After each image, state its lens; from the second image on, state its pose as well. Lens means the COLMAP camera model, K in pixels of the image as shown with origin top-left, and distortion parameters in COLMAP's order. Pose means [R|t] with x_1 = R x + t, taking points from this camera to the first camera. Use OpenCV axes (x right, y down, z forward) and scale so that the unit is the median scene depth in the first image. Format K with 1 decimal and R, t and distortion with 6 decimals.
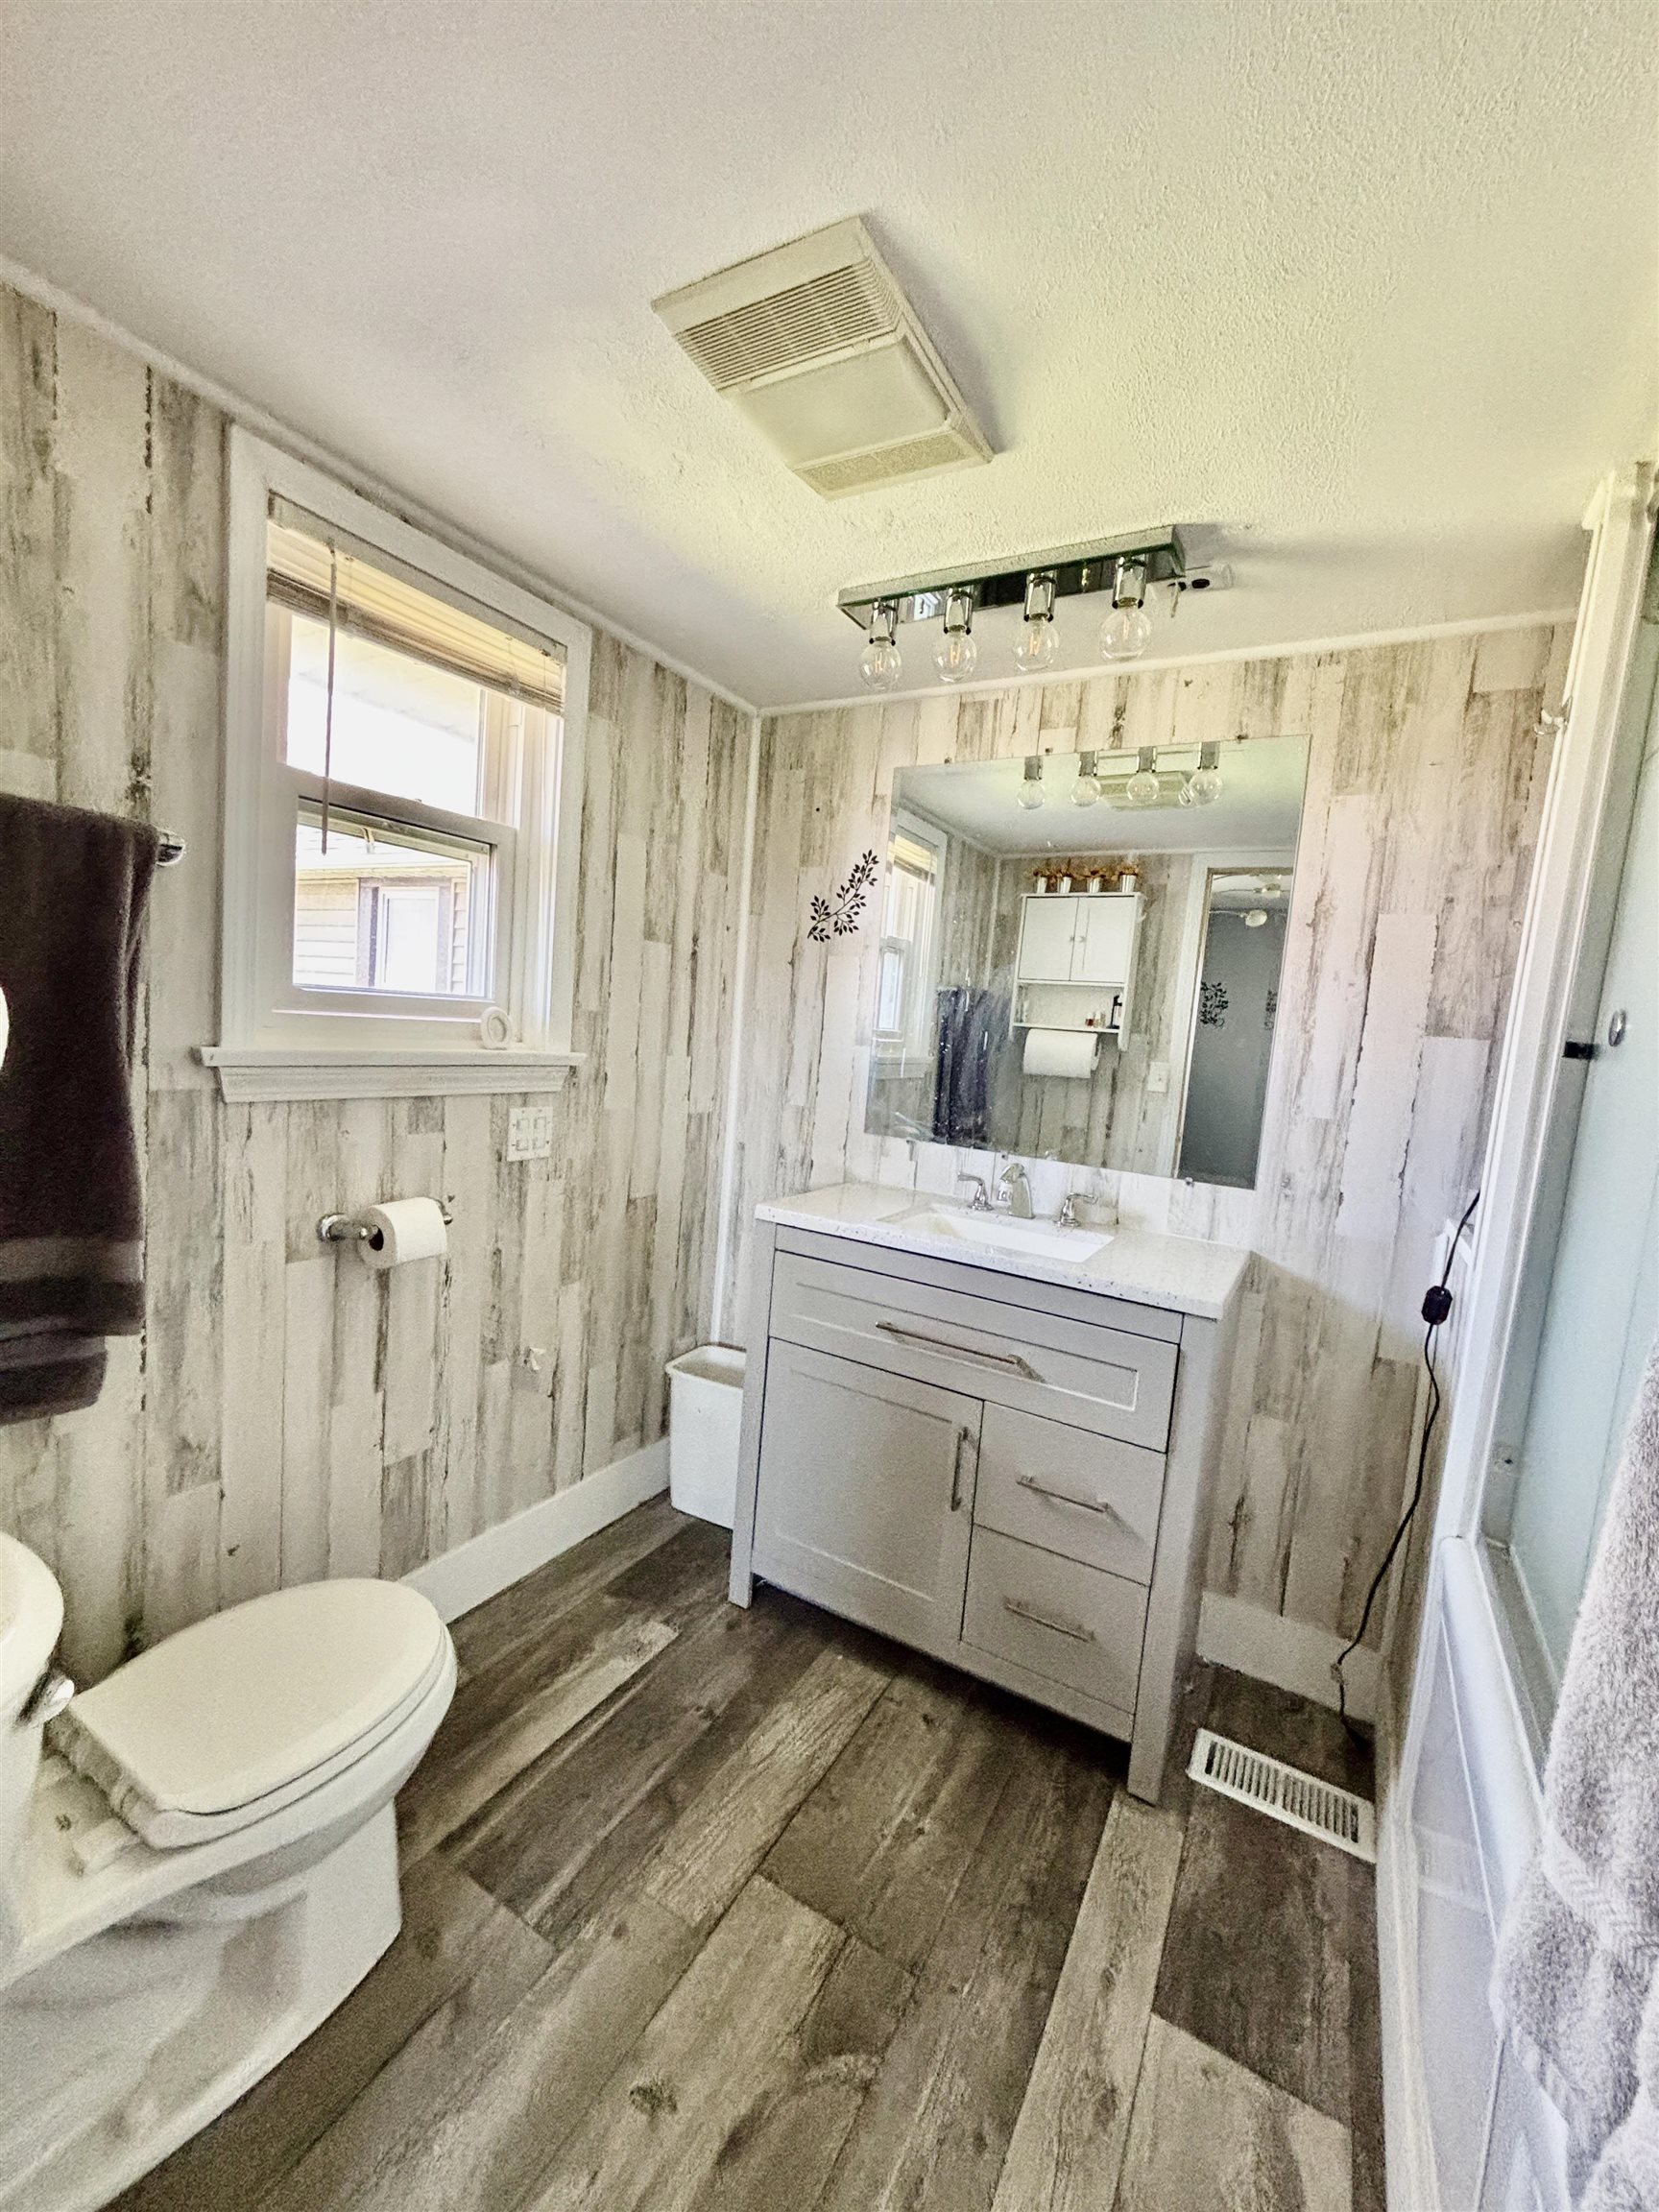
lens RADIAL K [[890.9, 0, 830.5], [0, 890.9, 1113.2], [0, 0, 1]] dist [0.002042, 0.000872]
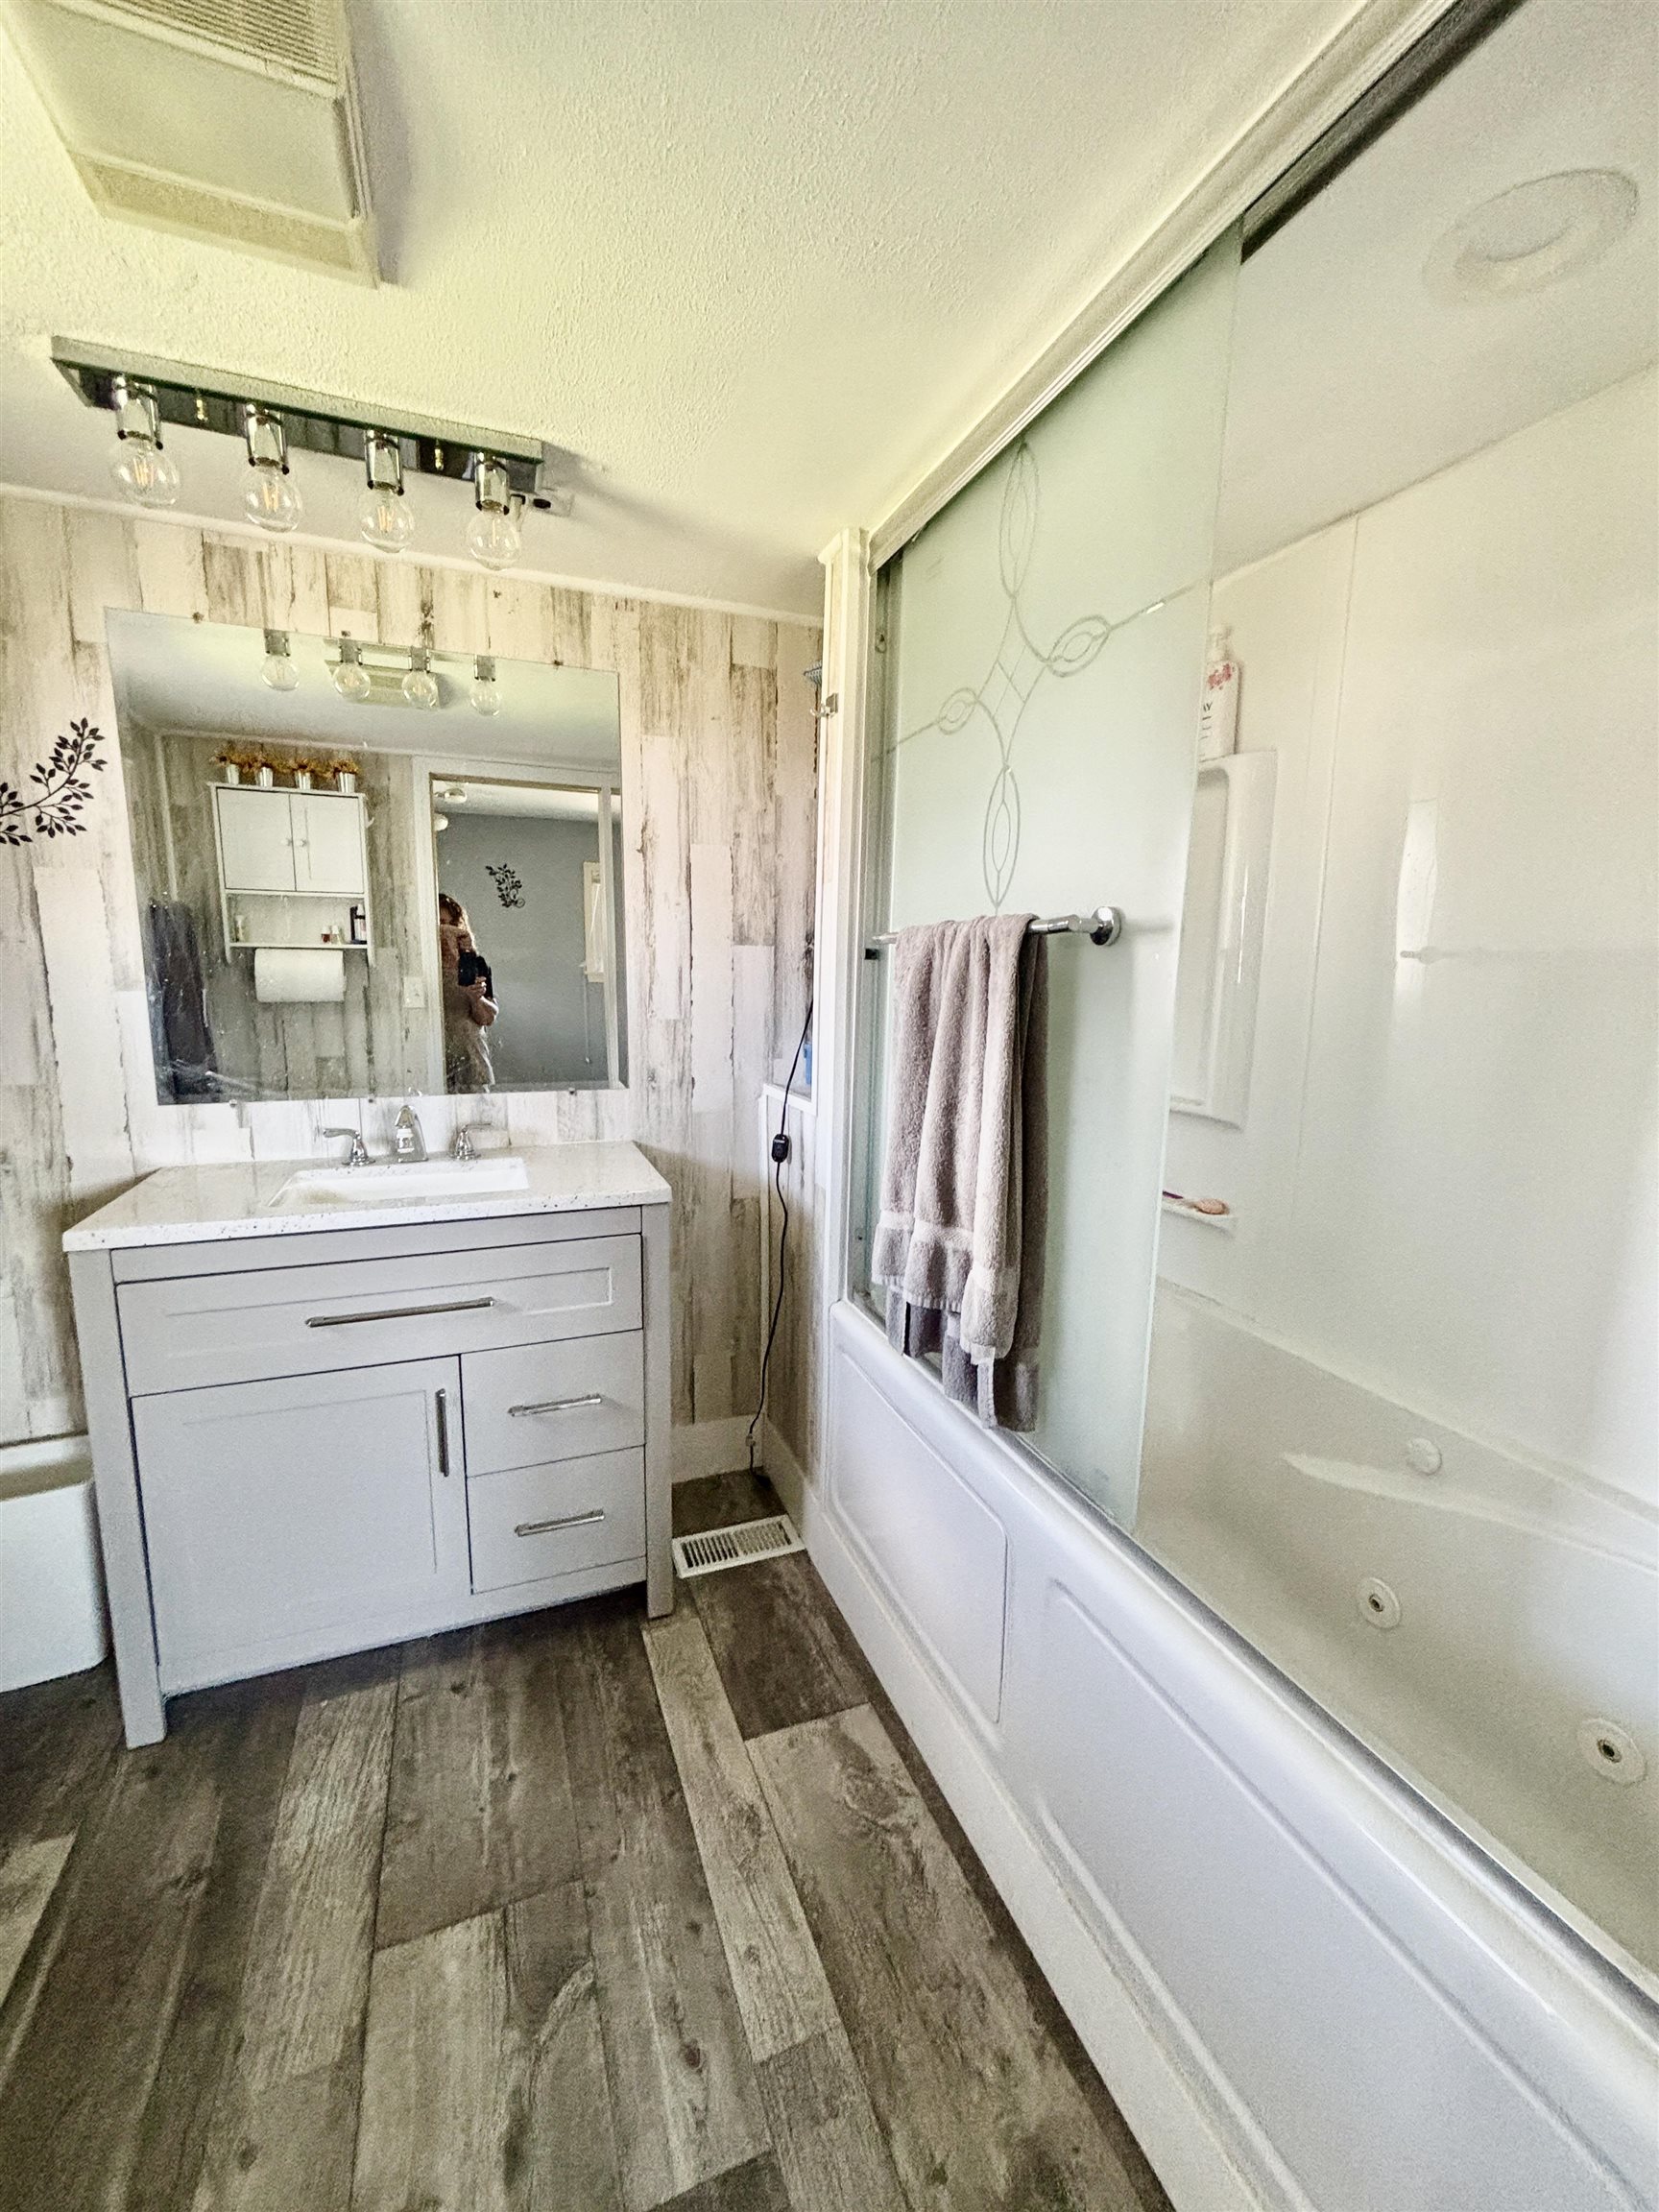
lens RADIAL K [[890.9, 0, 830.5], [0, 890.9, 1113.2], [0, 0, 1]] dist [0.002042, 0.000872]
pose [[0.621350, -0.195472, 0.758758, -0.240554], [0.112037, 0.980595, 0.160874, -0.037607], [-0.775481, -0.014950, 0.631193, 0.085485]]
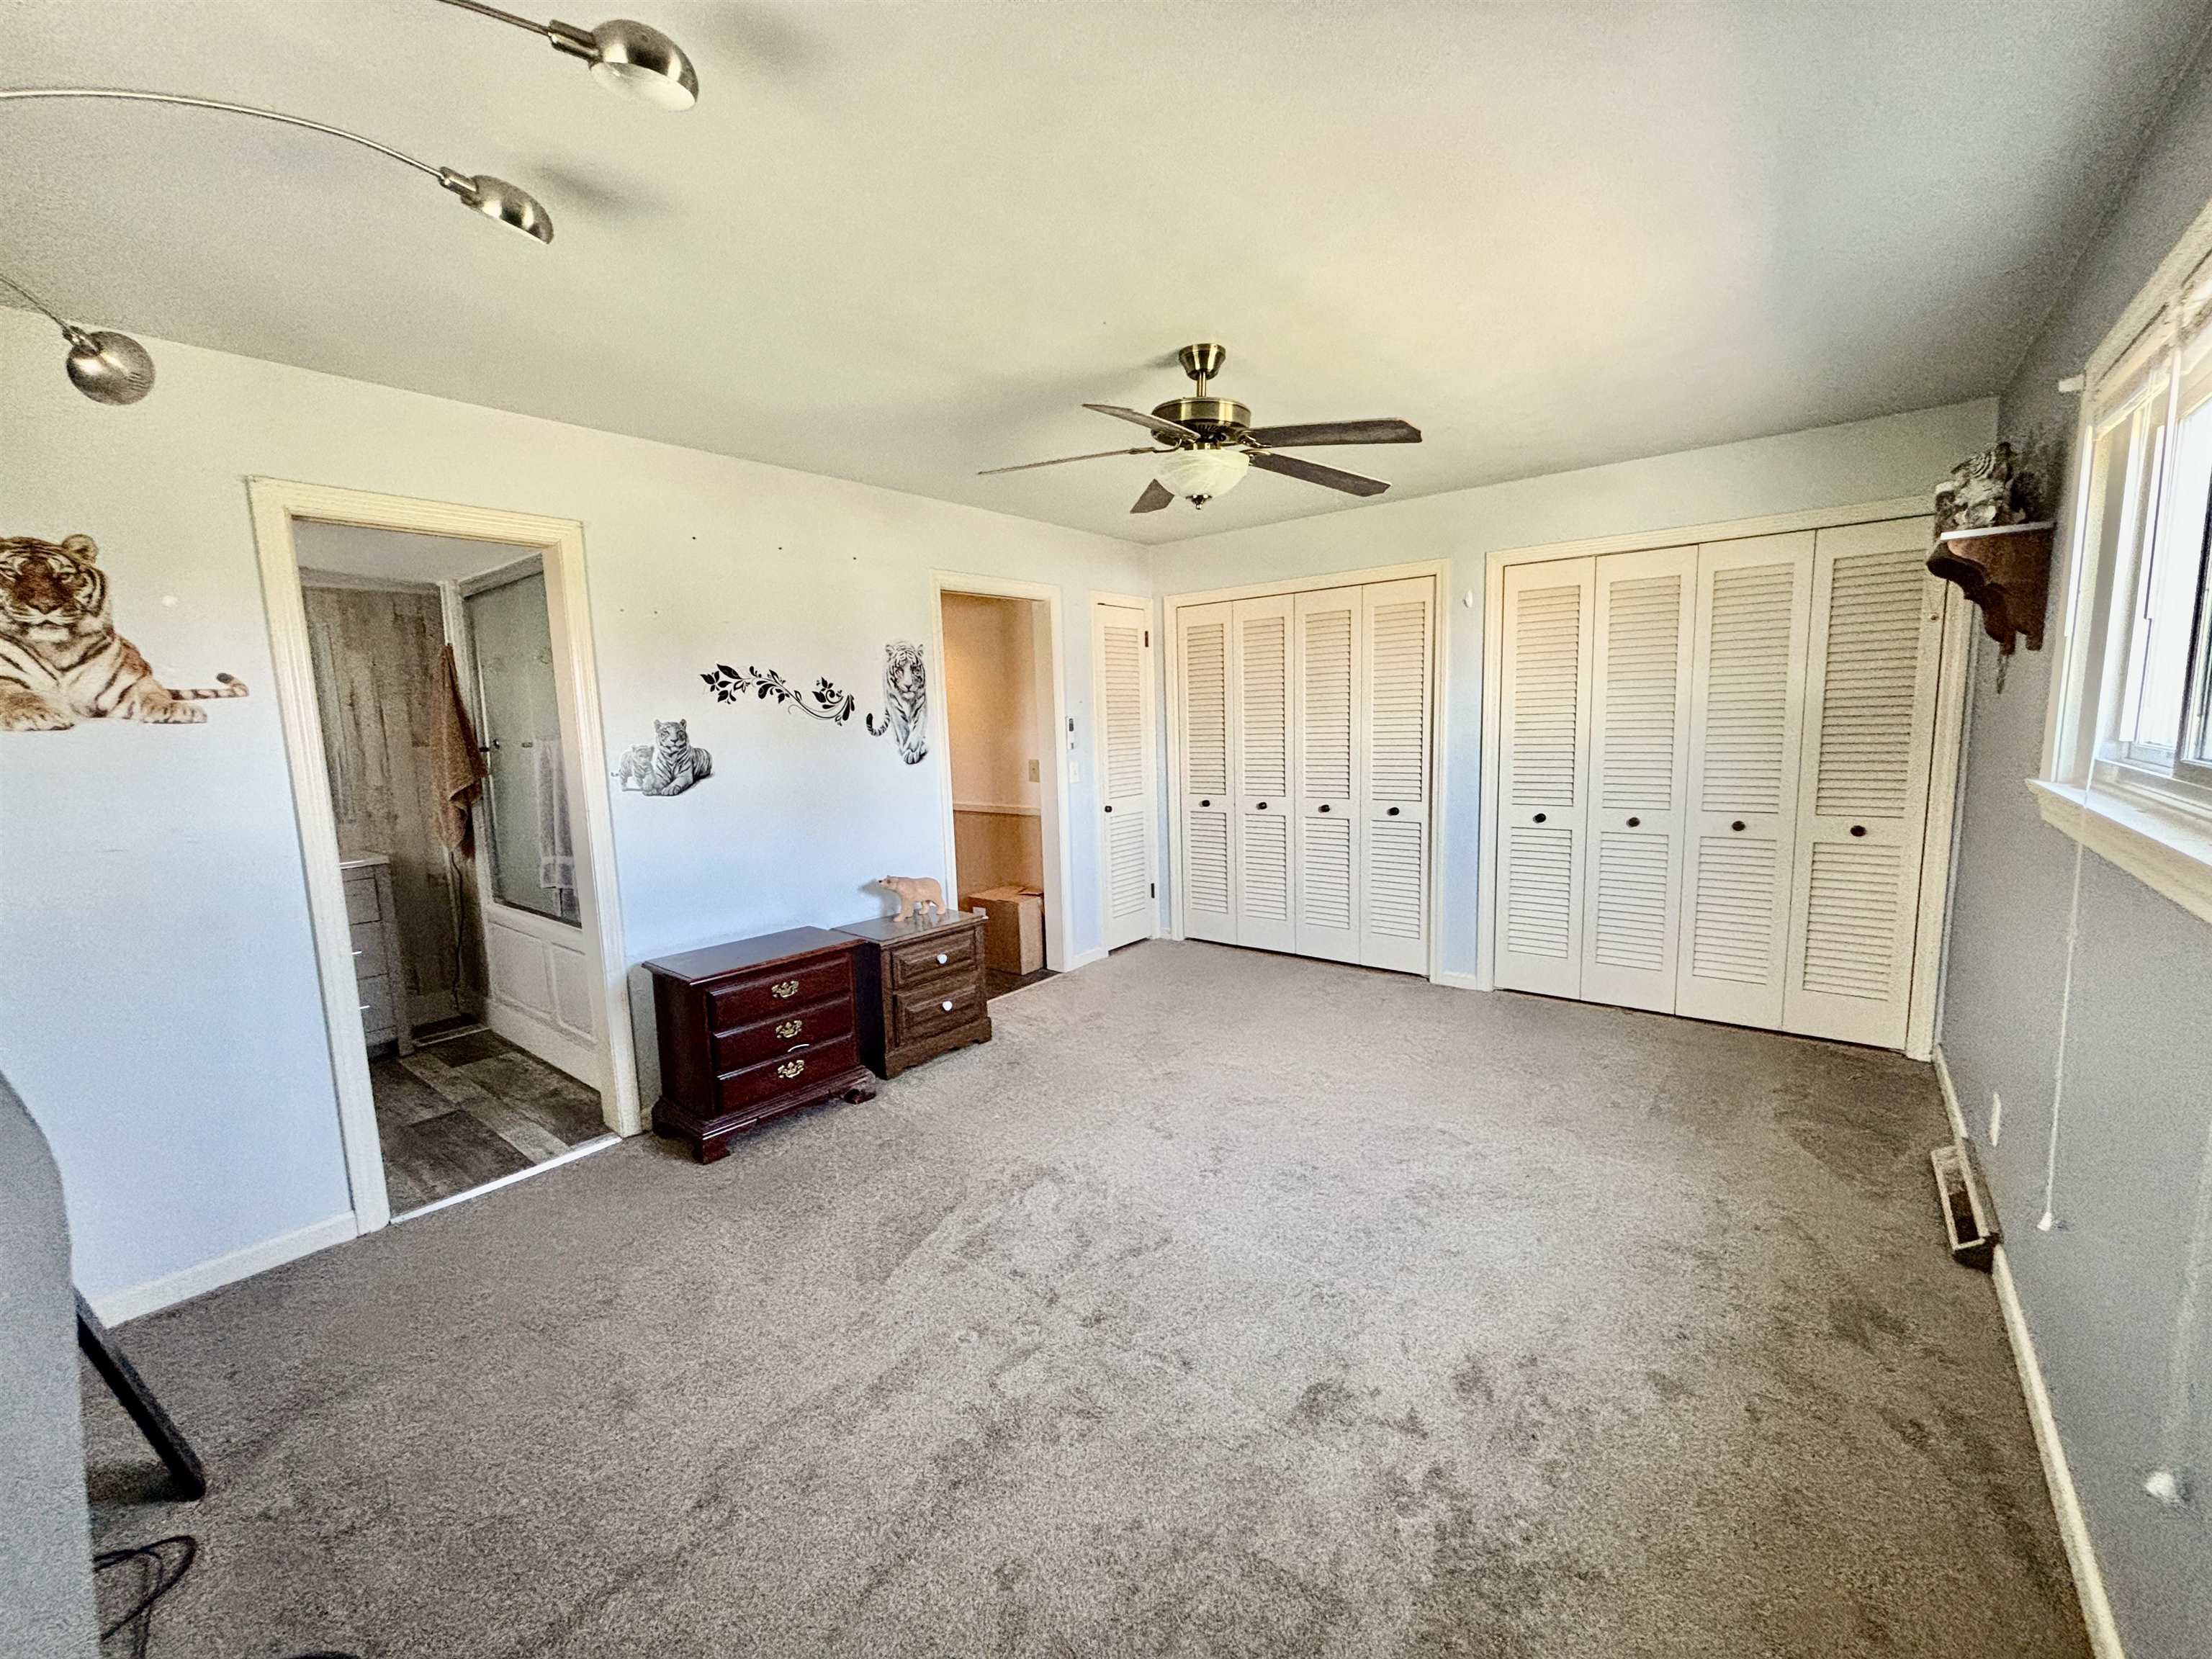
lens RADIAL K [[890.9, 0, 1106.0], [0, 890.9, 829.5], [0, 0, 1]] dist [0.002042, 0.000872]
pose [[0.145232, -0.209435, 0.966977, -1.497795], [0.142948, 0.971526, 0.188951, -0.053935], [-0.979017, 0.110786, 0.171035, -1.298248]]
